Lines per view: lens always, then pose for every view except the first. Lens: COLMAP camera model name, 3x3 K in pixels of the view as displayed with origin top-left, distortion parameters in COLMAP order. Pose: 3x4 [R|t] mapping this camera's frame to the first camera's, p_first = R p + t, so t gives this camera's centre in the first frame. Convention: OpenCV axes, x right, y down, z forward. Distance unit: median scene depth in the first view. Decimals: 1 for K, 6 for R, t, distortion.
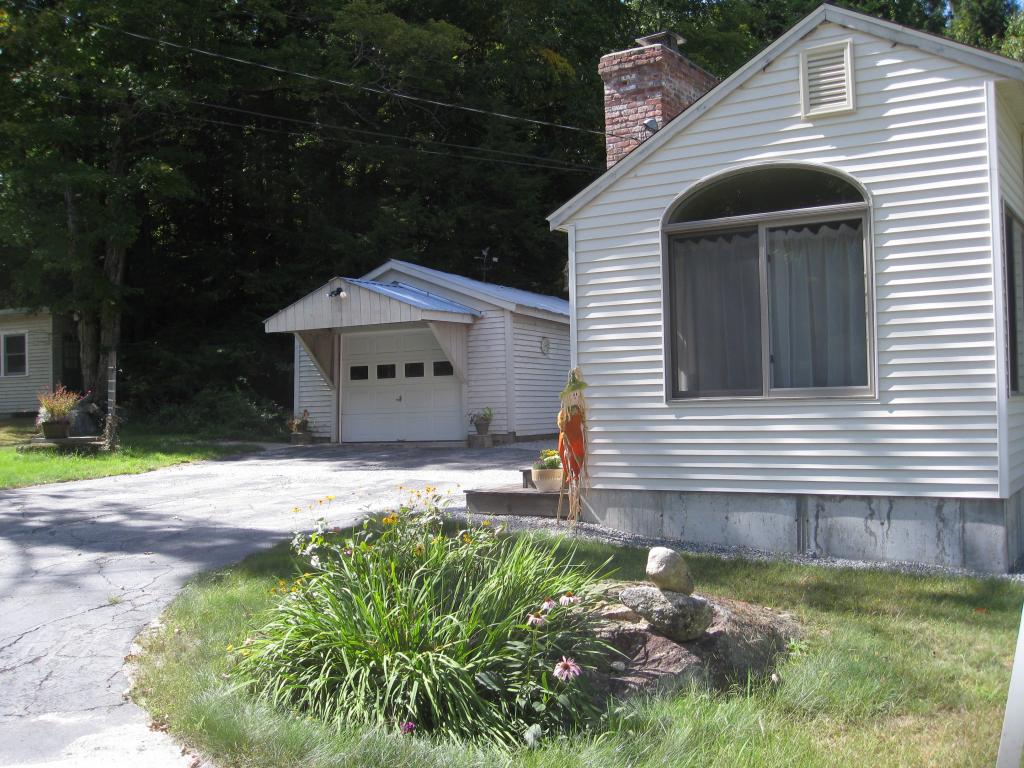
lens RADIAL K [[1061.2, 0, 519.4], [0, 1061.2, 384.6], [0, 0, 1]] dist [-0.121986, 0.000000]
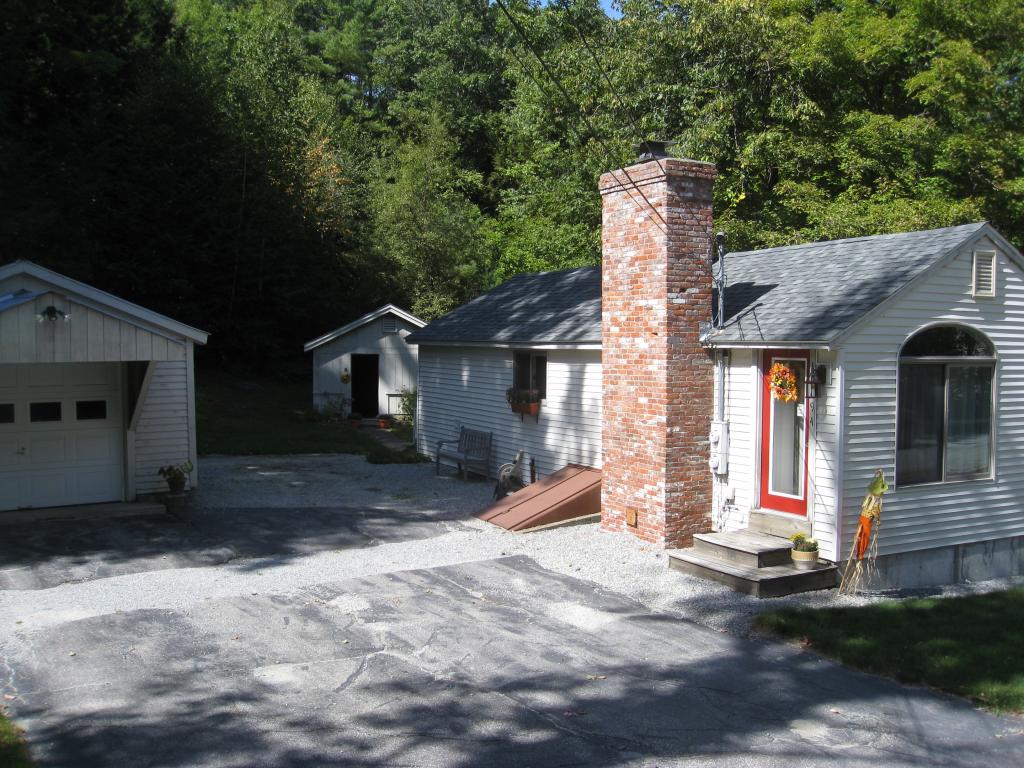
lens RADIAL K [[1061.2, 0, 512.9], [0, 1061.2, 389.7], [0, 0, 1]] dist [-0.121986, 0.000000]
pose [[0.473580, -0.017085, 0.880585, -1.315532], [-0.031841, 0.998826, 0.036503, -0.149840], [-0.880175, -0.045325, 0.472481, 0.846354]]
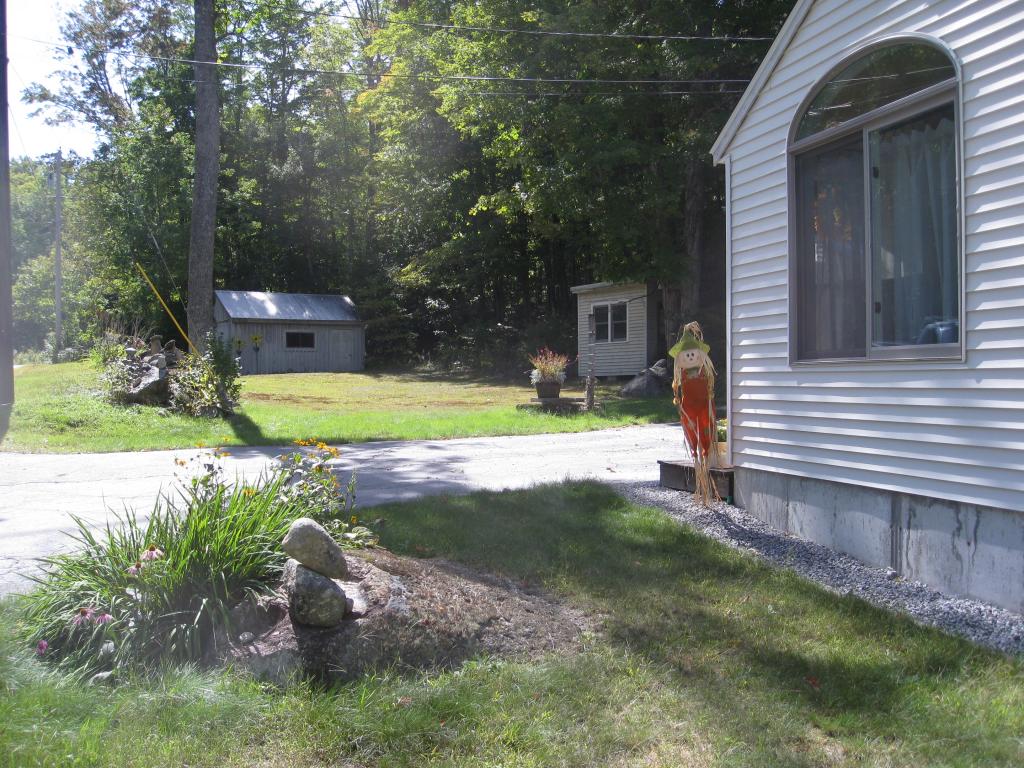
lens RADIAL K [[1061.2, 0, 510.0], [0, 1061.2, 378.4], [0, 0, 1]] dist [-0.121986, 0.000000]
pose [[0.748825, 0.016968, -0.662551, 0.531787], [-0.000564, 0.999688, 0.024965, 0.007384], [0.662768, -0.018320, 0.748601, 0.274551]]
